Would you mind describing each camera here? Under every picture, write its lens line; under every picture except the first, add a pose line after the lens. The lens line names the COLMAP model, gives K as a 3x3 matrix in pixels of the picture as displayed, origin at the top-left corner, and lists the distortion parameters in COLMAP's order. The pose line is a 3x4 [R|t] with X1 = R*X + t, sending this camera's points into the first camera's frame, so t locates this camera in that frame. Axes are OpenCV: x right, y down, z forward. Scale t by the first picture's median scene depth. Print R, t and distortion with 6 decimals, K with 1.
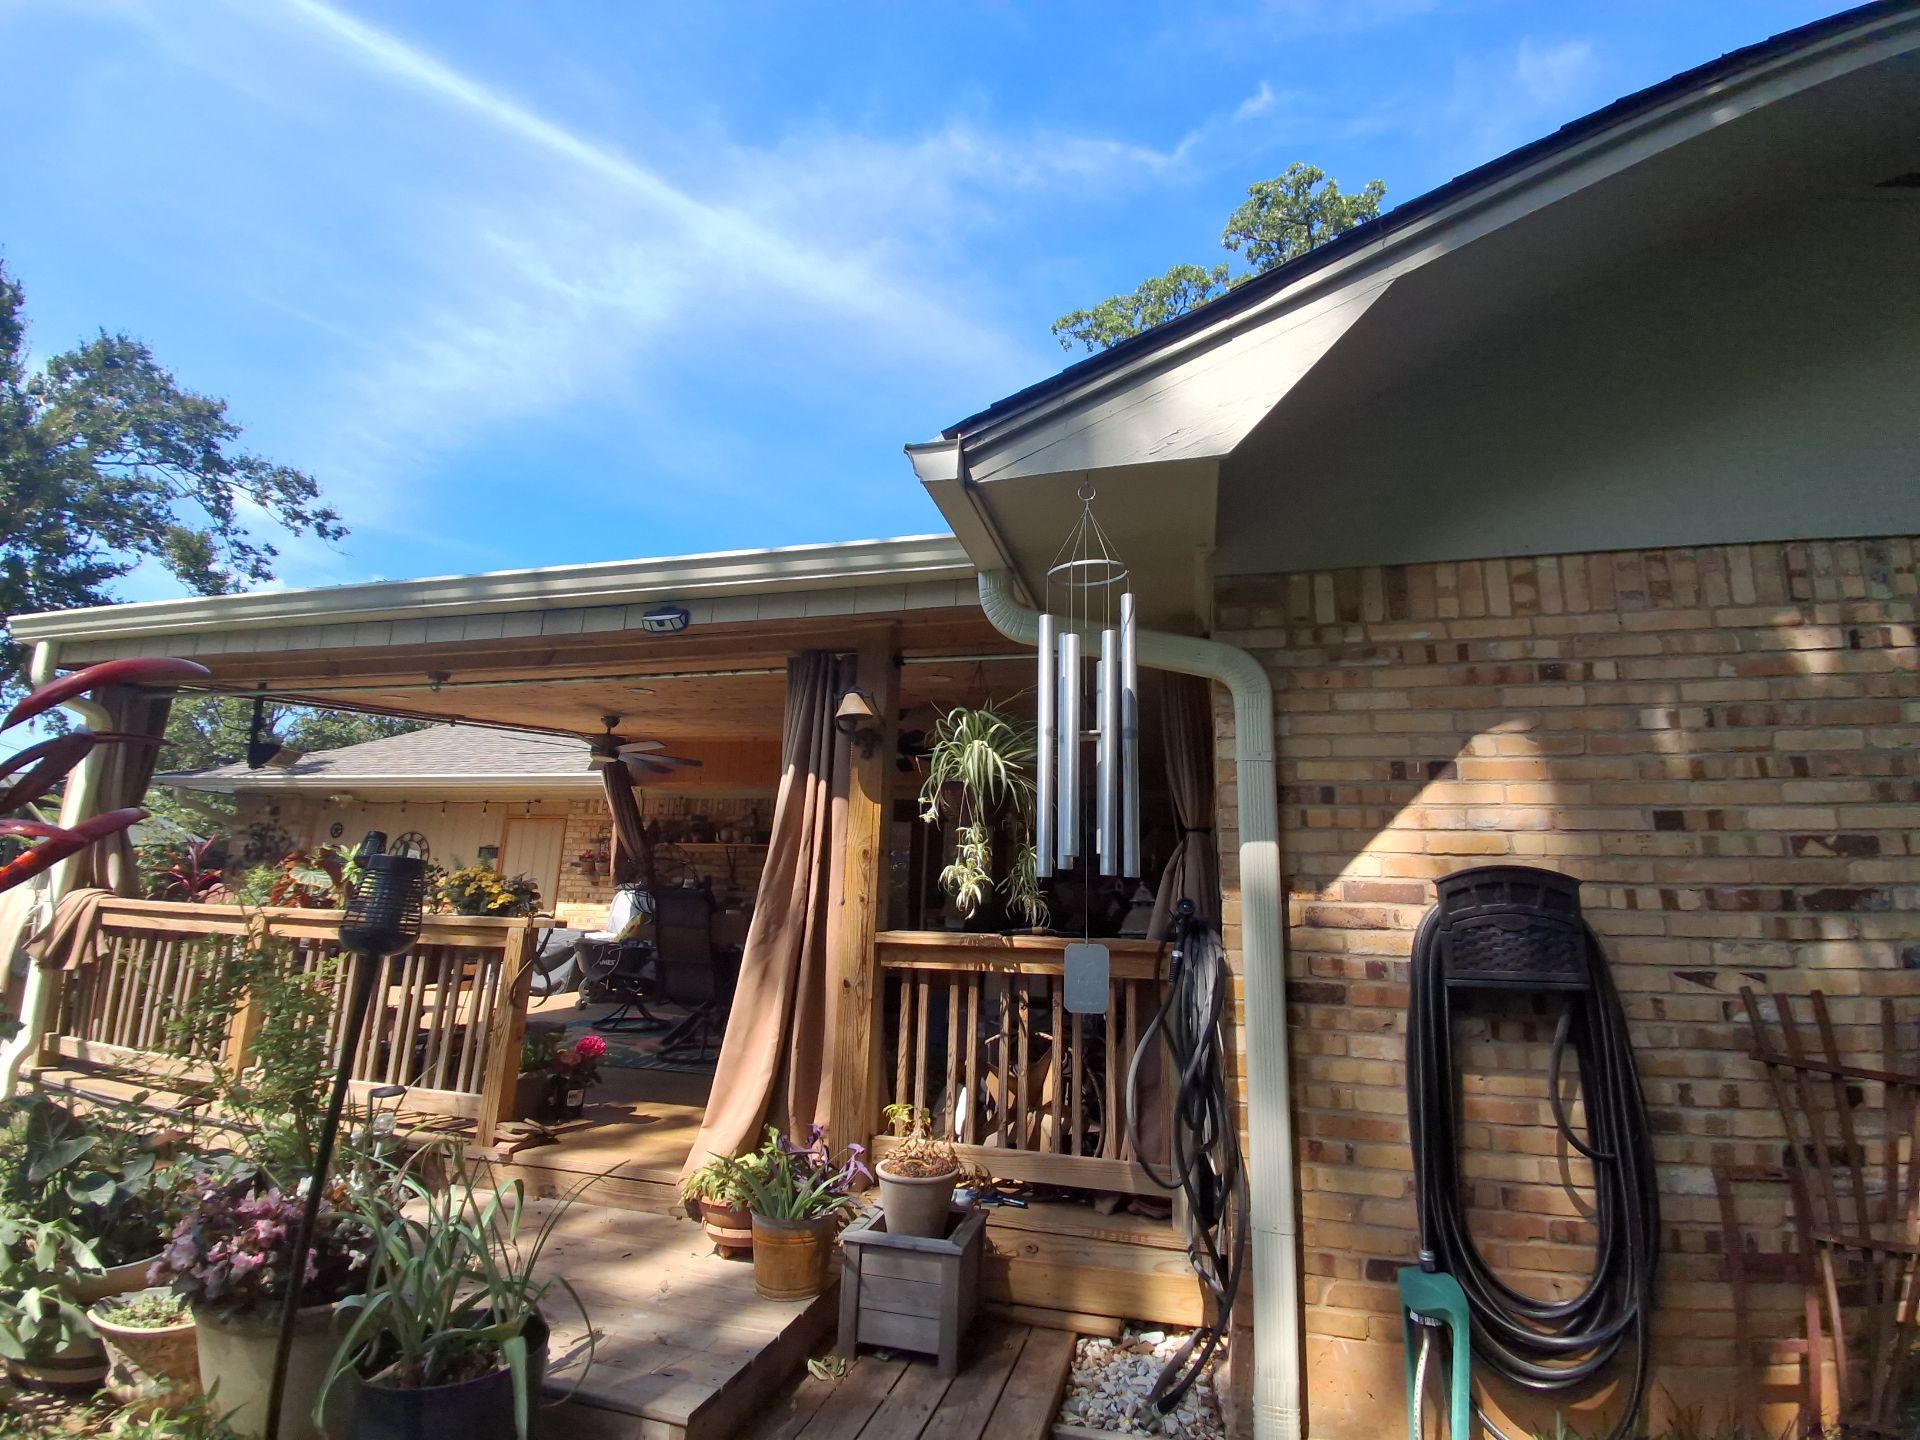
lens RADIAL K [[871.4, 0, 960.0], [0, 871.4, 720.0], [0, 0, 1]] dist [0.031163, -0.042246]
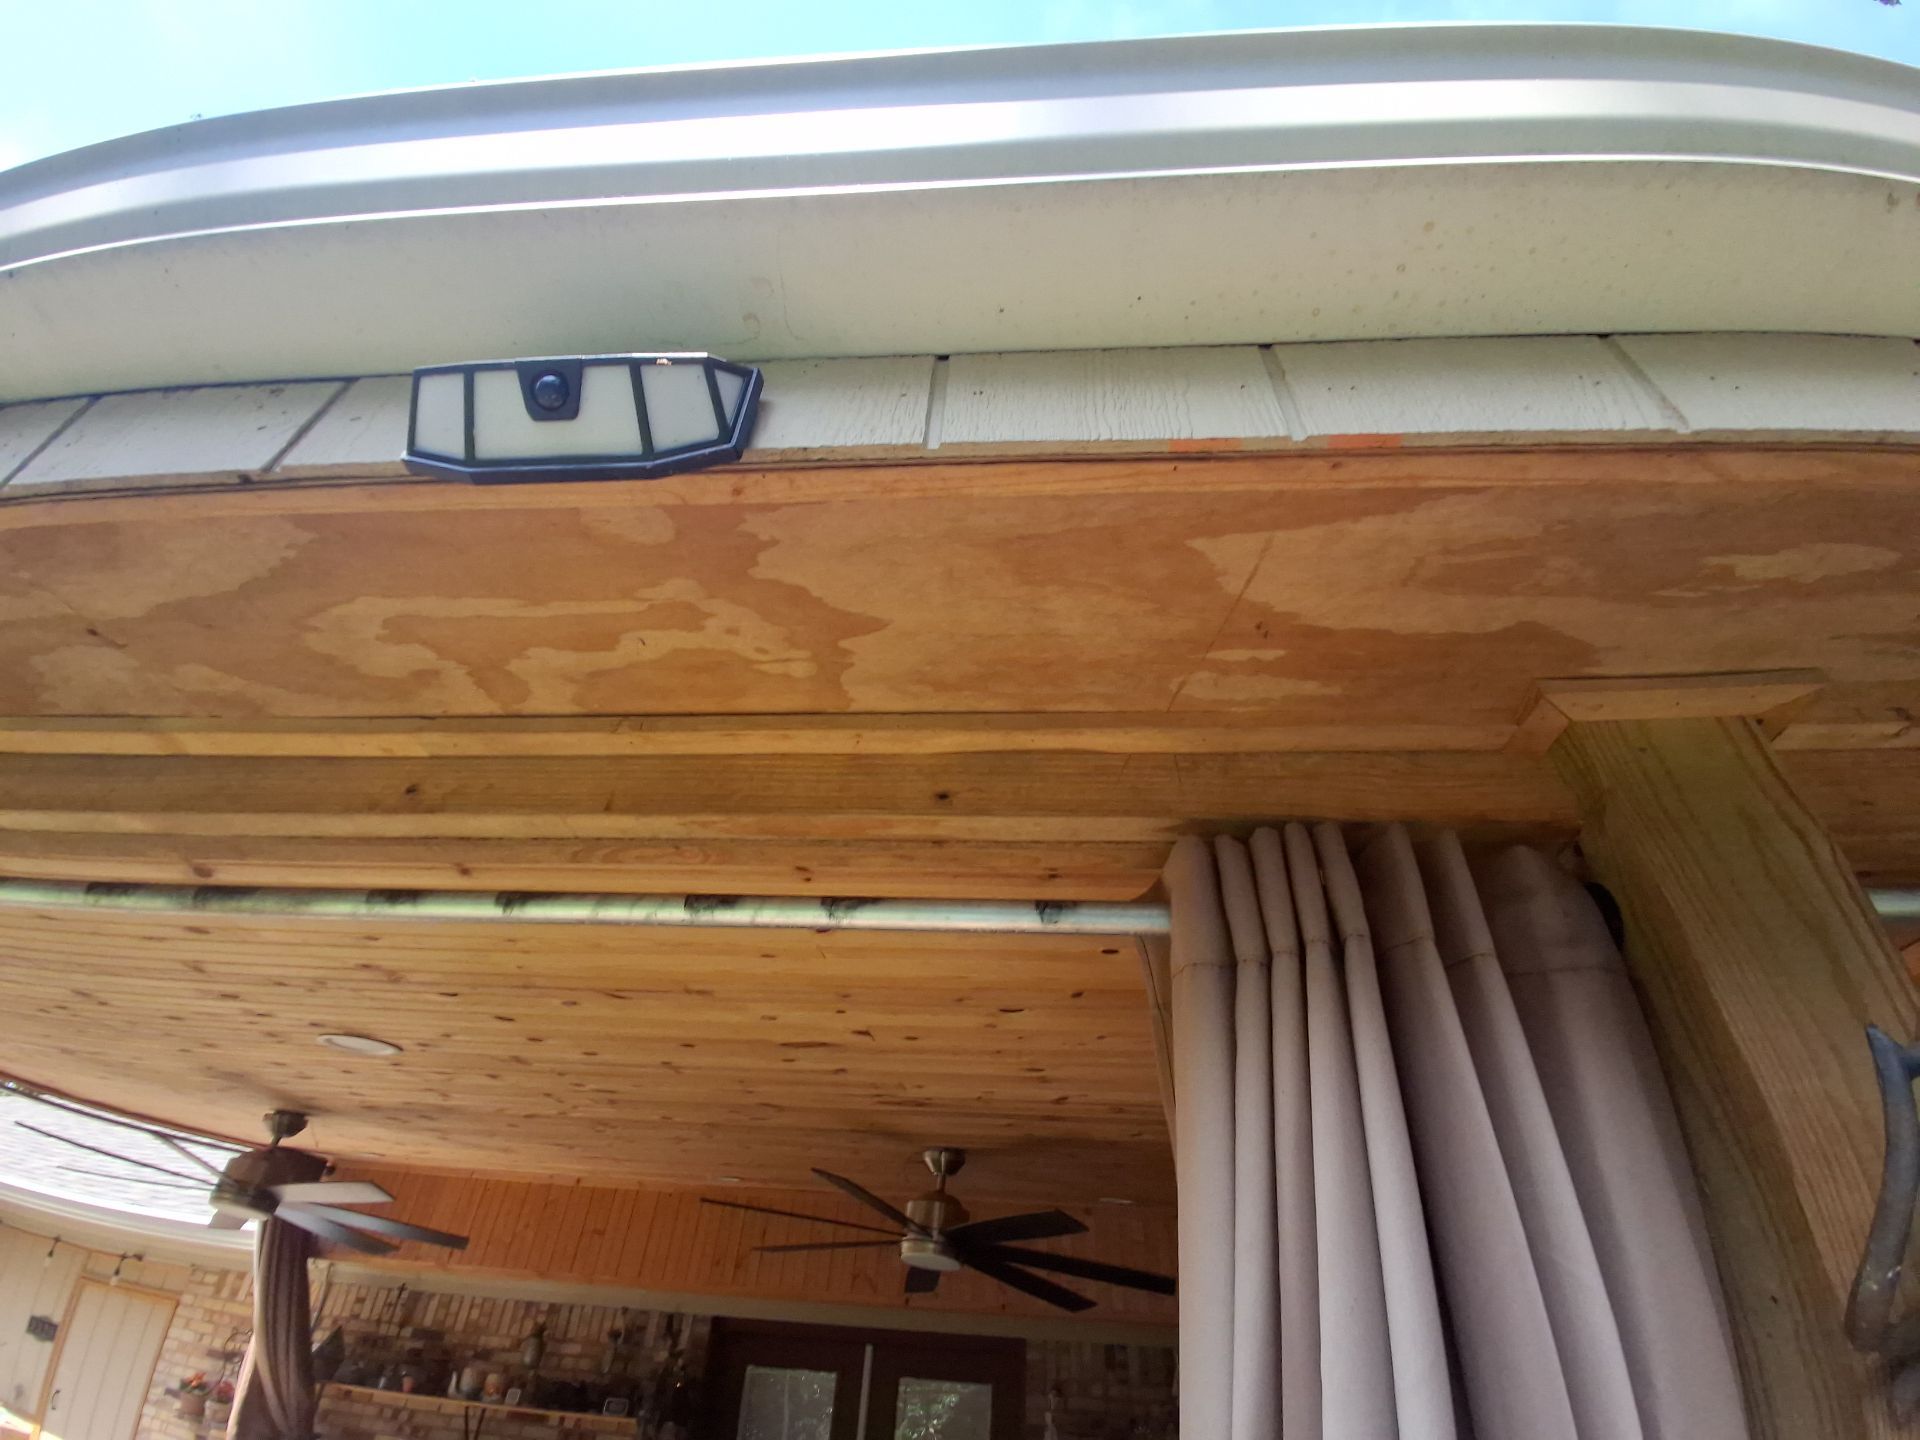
lens RADIAL K [[871.4, 0, 960.0], [0, 871.4, 720.0], [0, 0, 1]] dist [0.031163, -0.042246]
pose [[0.980151, 0.141429, 0.138934, -0.110478], [-0.064972, 0.891232, -0.448871, -0.003524], [-0.187305, 0.430934, 0.882730, 0.325616]]
